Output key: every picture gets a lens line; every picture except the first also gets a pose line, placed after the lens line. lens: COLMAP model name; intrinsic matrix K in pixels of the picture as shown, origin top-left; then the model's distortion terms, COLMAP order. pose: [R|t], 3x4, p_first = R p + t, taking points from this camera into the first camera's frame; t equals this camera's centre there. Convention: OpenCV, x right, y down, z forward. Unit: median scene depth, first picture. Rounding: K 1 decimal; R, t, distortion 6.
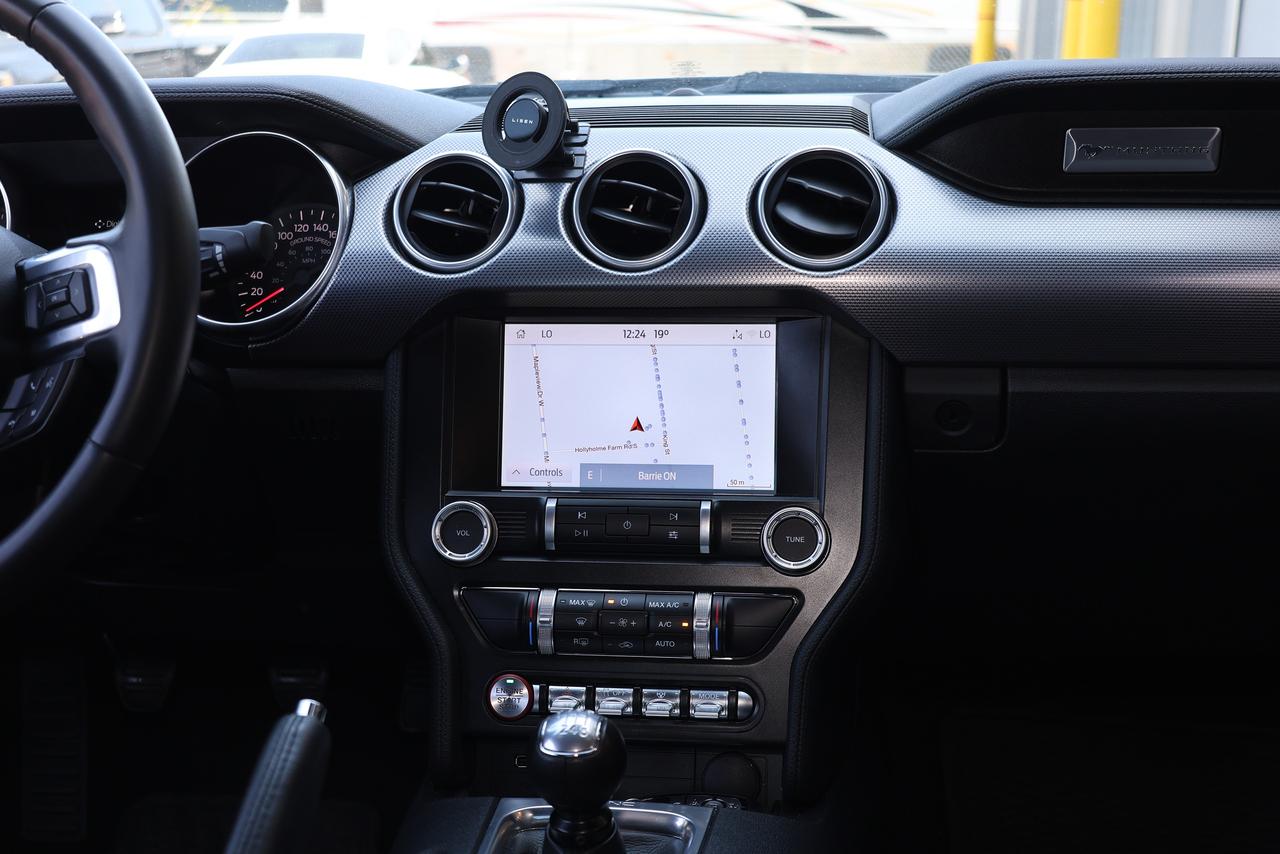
lens RADIAL K [[1582.1, 0, 648.9], [0, 1582.1, 418.4], [0, 0, 1]] dist [0.008525, 0.000000]
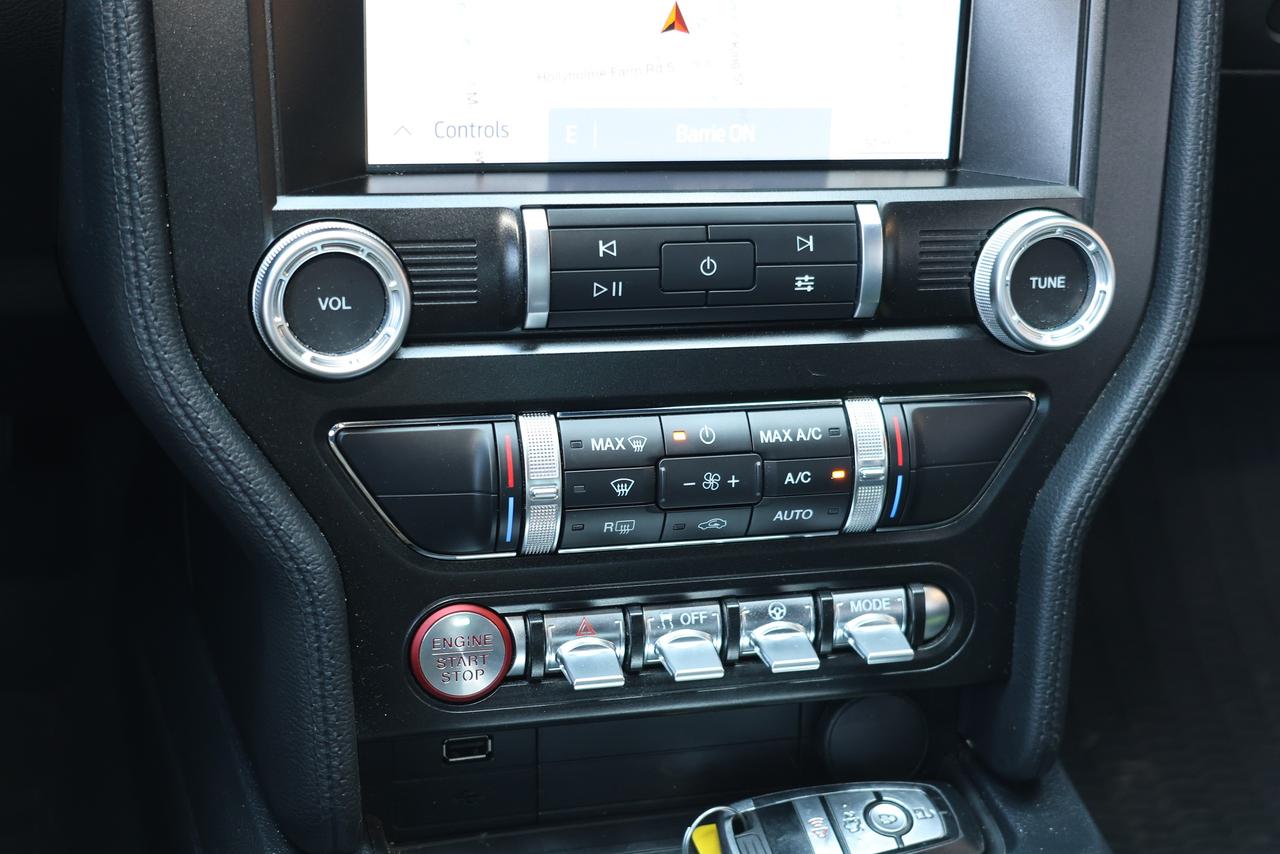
lens RADIAL K [[1790.3, 0, 639.4], [0, 1790.3, 420.4], [0, 0, 1]] dist [-0.014588, 0.000000]
pose [[0.919315, -0.101917, 0.380095, -0.226636], [-0.038739, 0.937751, 0.345142, -0.065316], [-0.391610, -0.332019, 0.858141, 0.550865]]
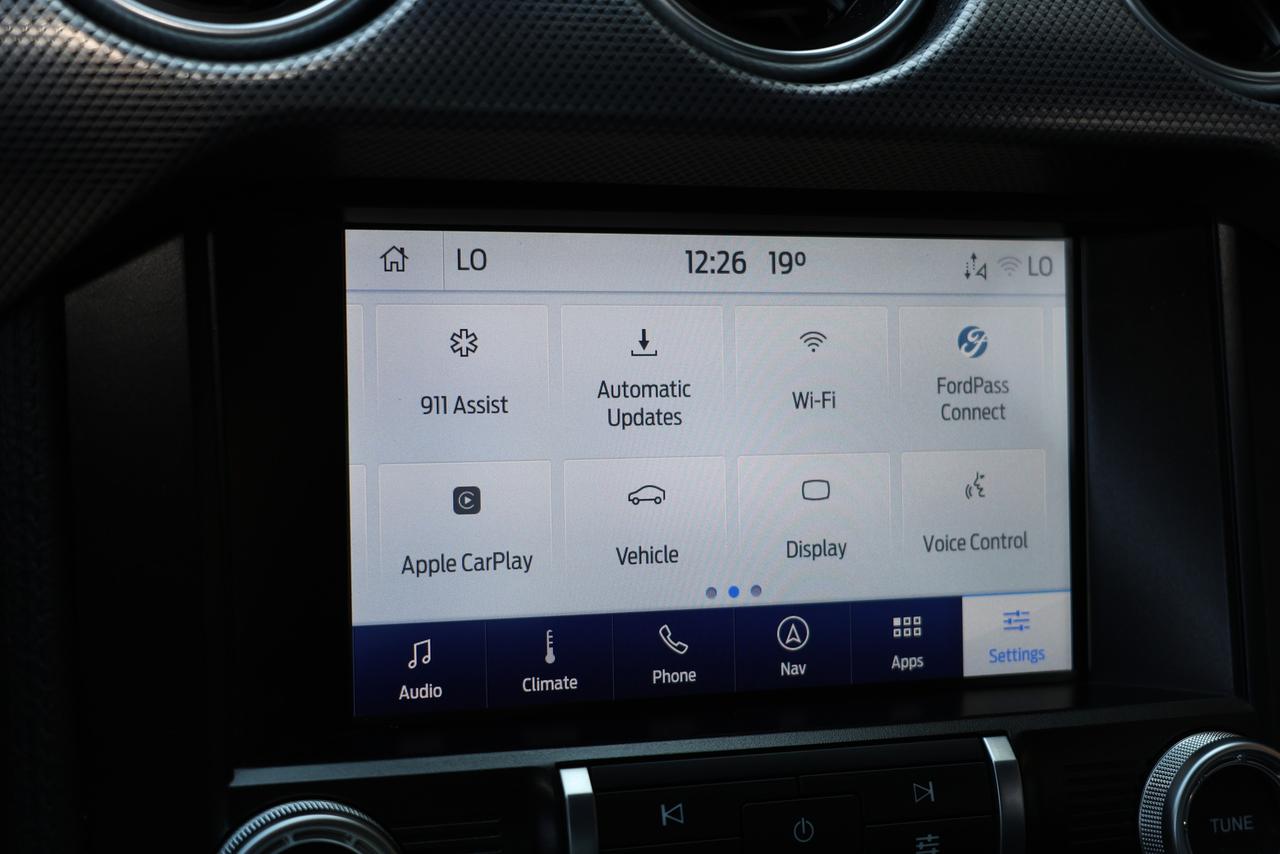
lens RADIAL K [[1790.3, 0, 642.7], [0, 1790.3, 424.0], [0, 0, 1]] dist [-0.014588, 0.000000]
pose [[0.905356, -0.032922, 0.423375, -0.203283], [0.006526, 0.997951, 0.063648, -0.044257], [-0.424603, -0.054861, 0.903716, 0.663162]]
